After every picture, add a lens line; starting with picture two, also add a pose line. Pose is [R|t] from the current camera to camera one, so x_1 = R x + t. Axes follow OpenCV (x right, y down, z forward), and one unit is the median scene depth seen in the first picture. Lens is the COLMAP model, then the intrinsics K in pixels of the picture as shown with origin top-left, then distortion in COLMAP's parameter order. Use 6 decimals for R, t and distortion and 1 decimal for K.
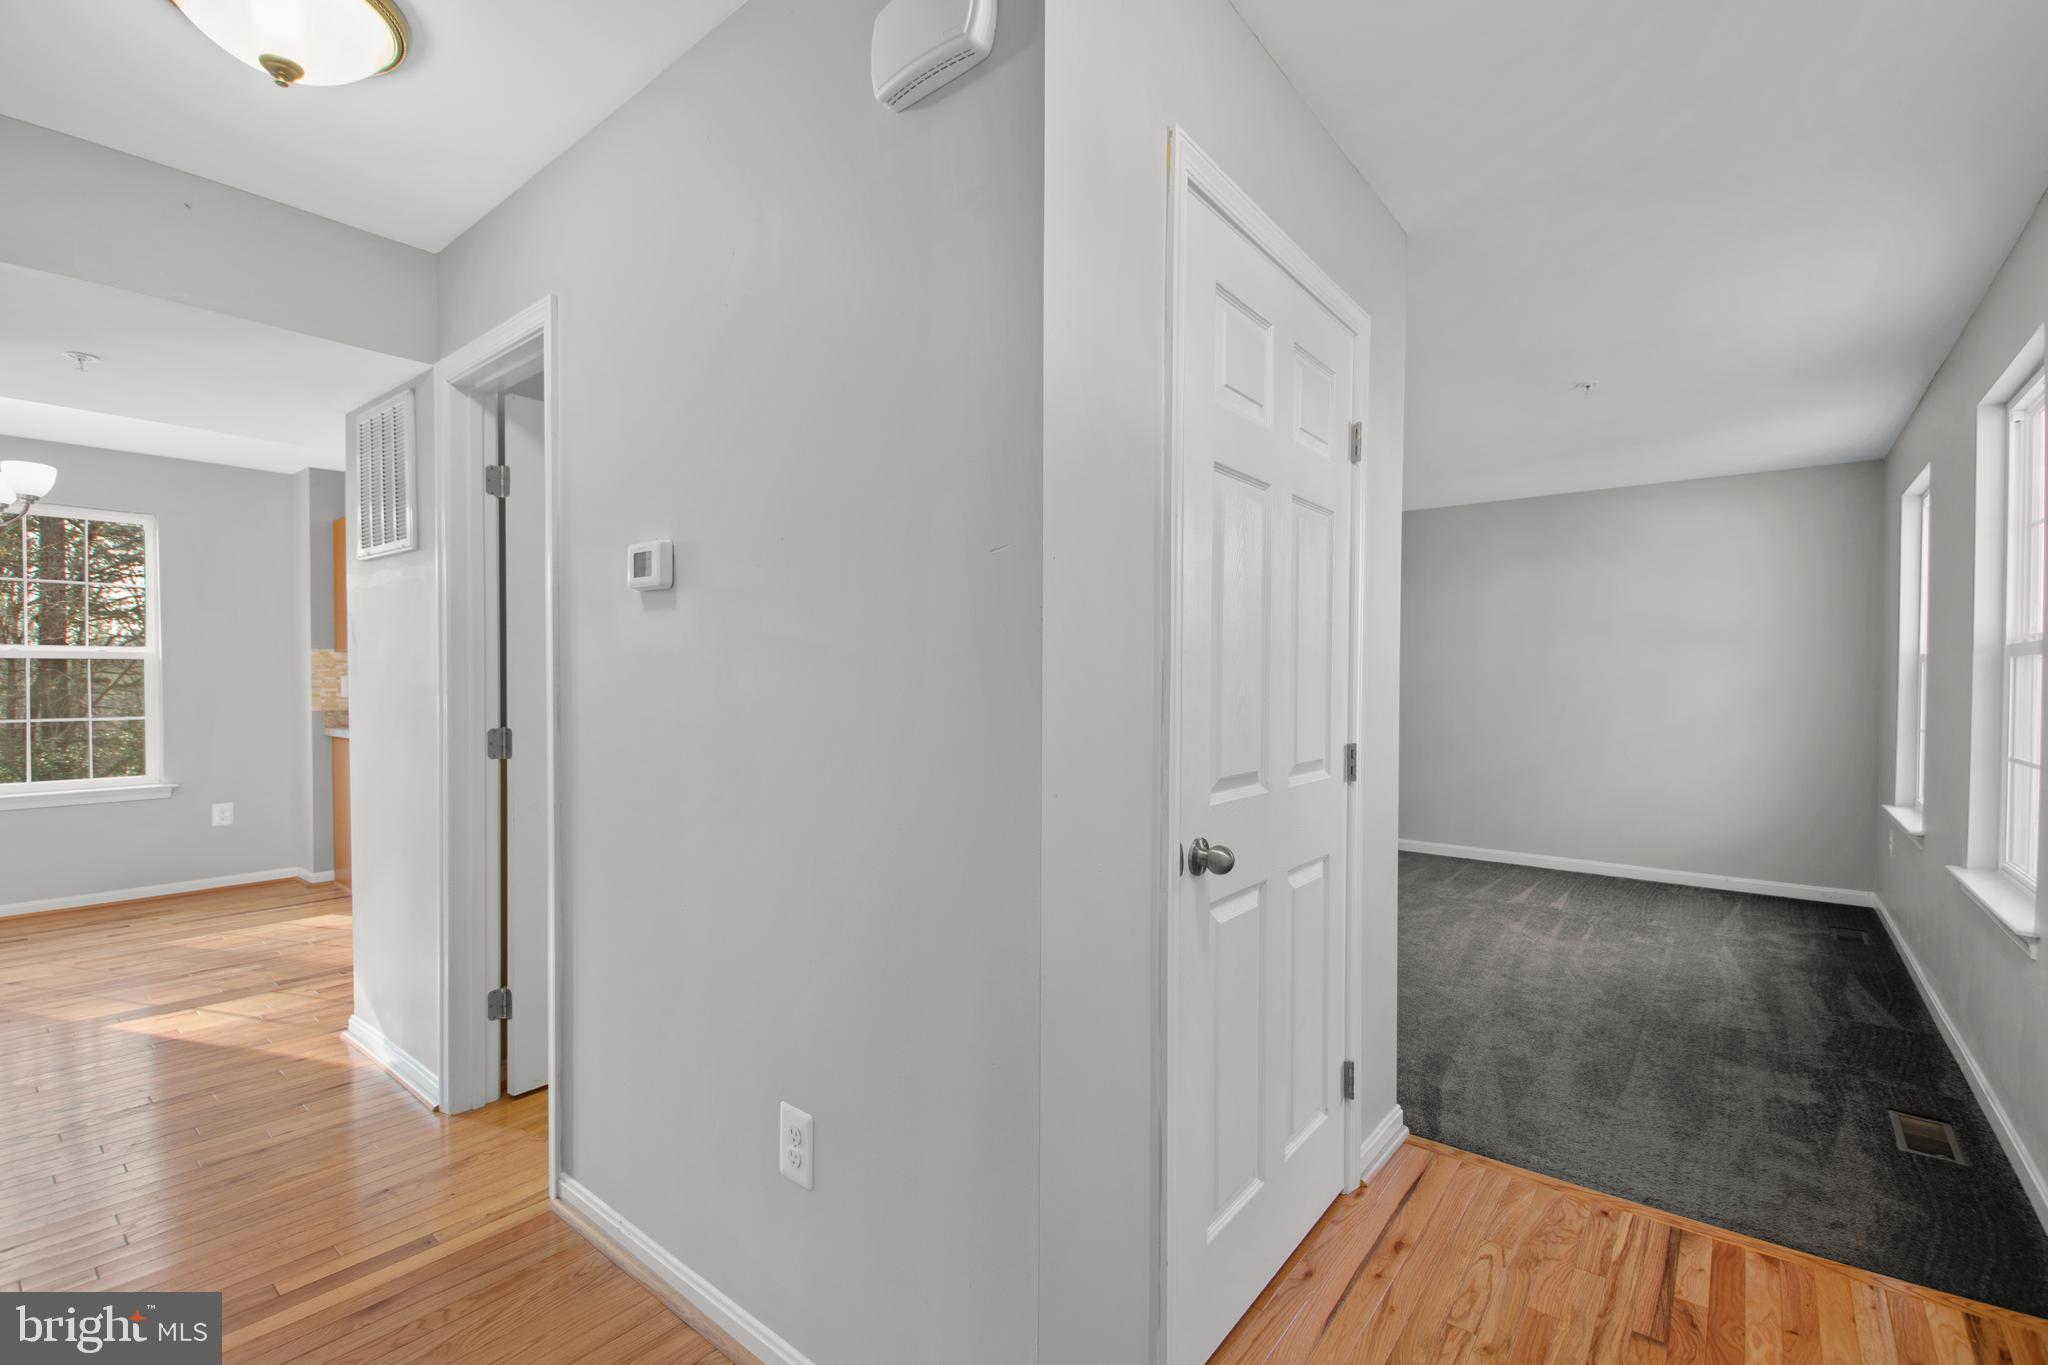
lens RADIAL K [[911.9, 0, 1025.1], [0, 911.9, 705.4], [0, 0, 1]] dist [-0.000865, -0.010328]
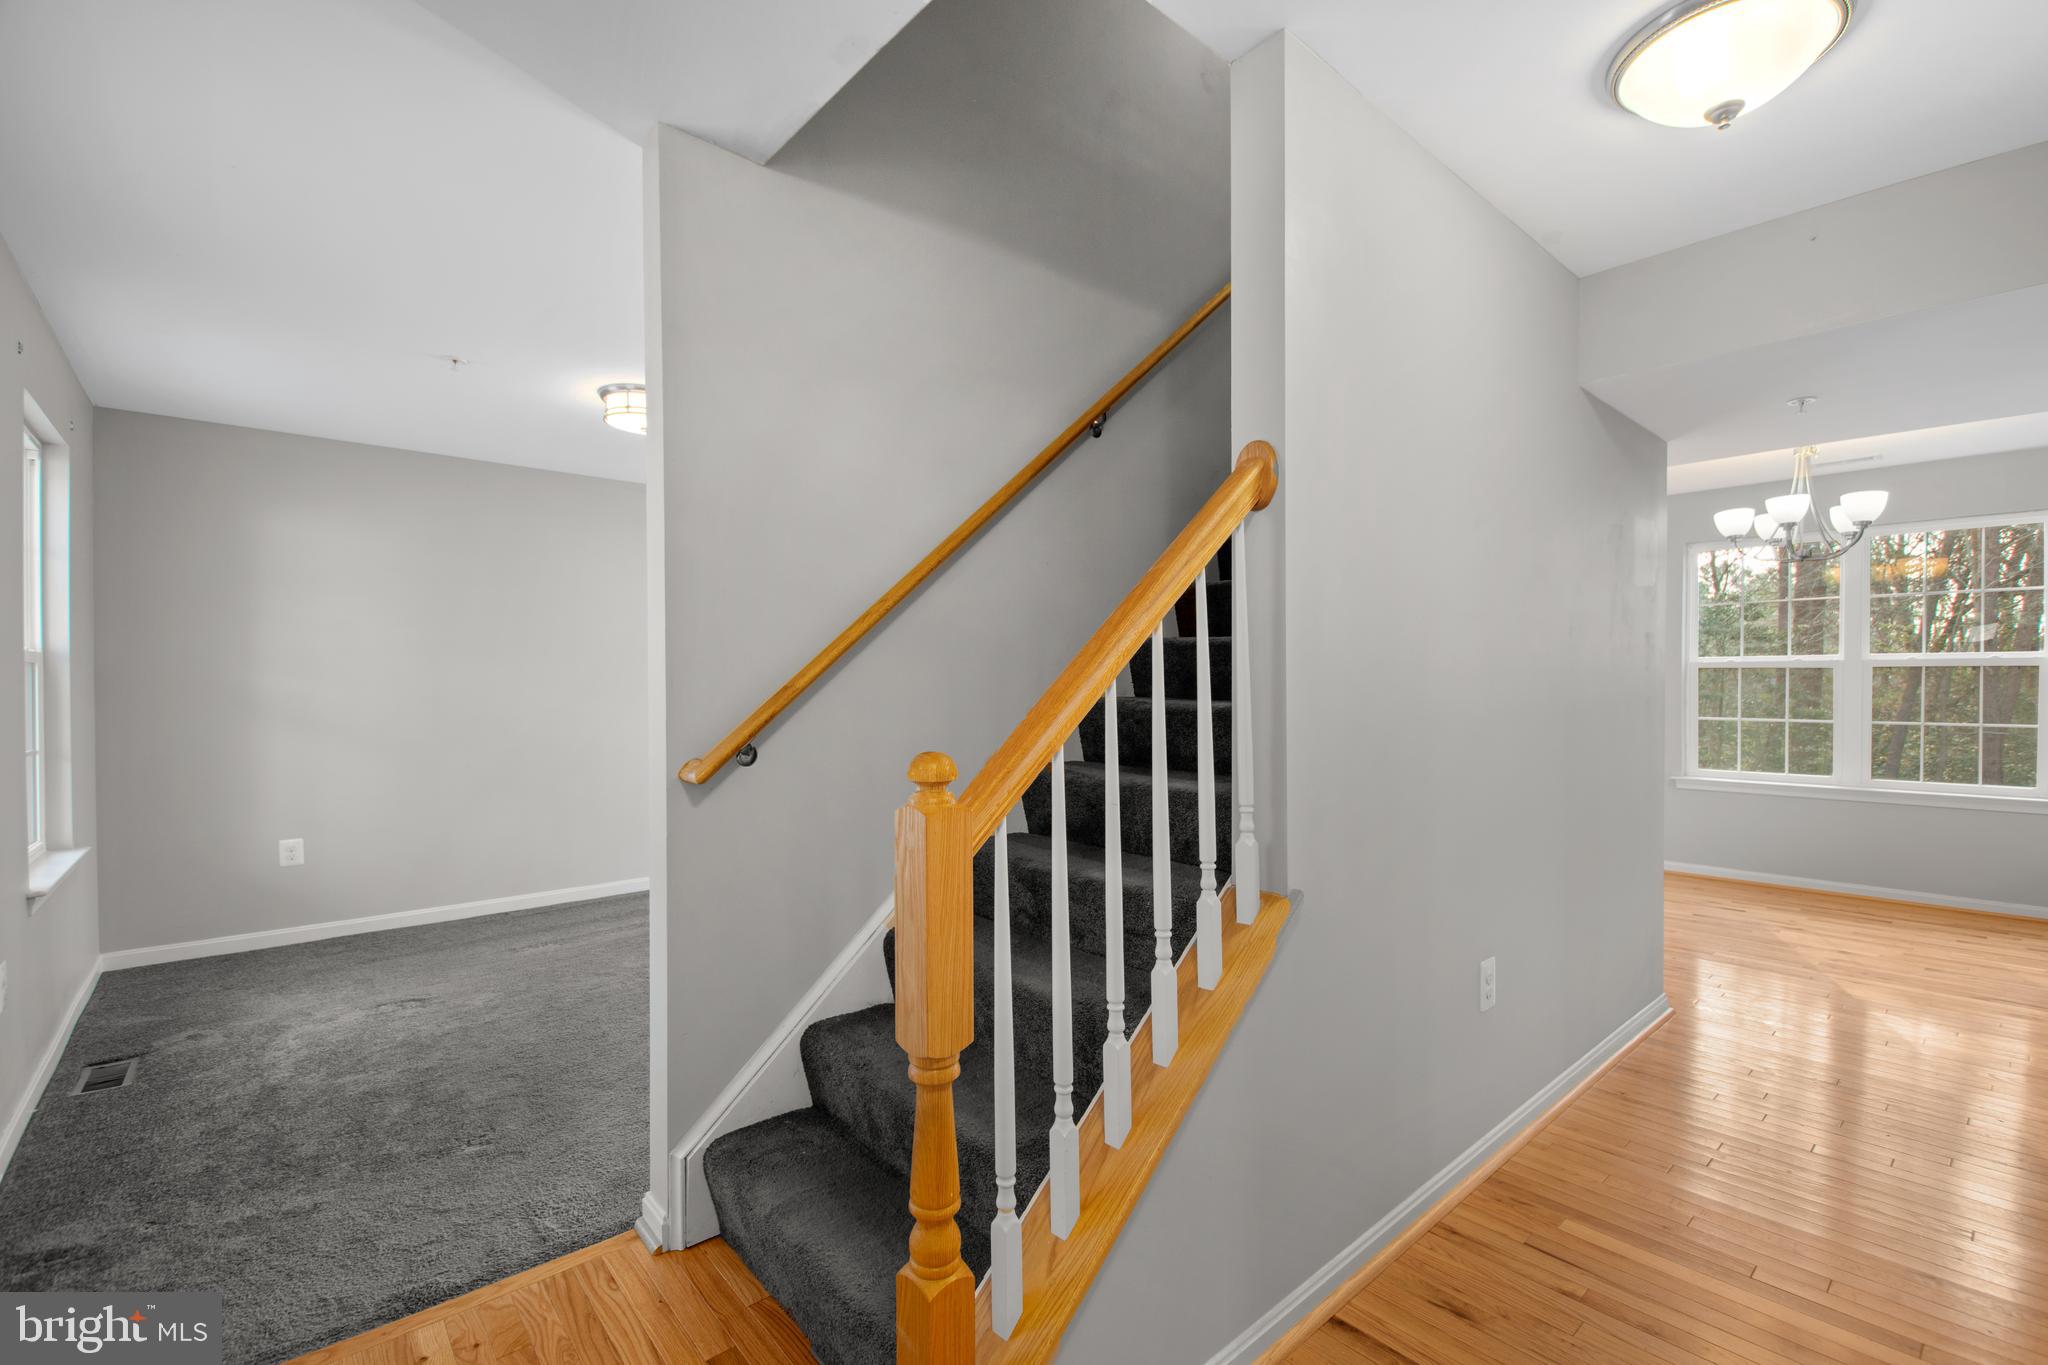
lens RADIAL K [[885.0, 0, 1029.5], [0, 885.0, 695.3], [0, 0, 1]] dist [0.027918, -0.017010]
pose [[-0.182236, 0.012253, -0.983179, 0.163232], [-0.030327, 0.999377, 0.018076, -0.004077], [0.982787, 0.033111, -0.181750, 0.173138]]
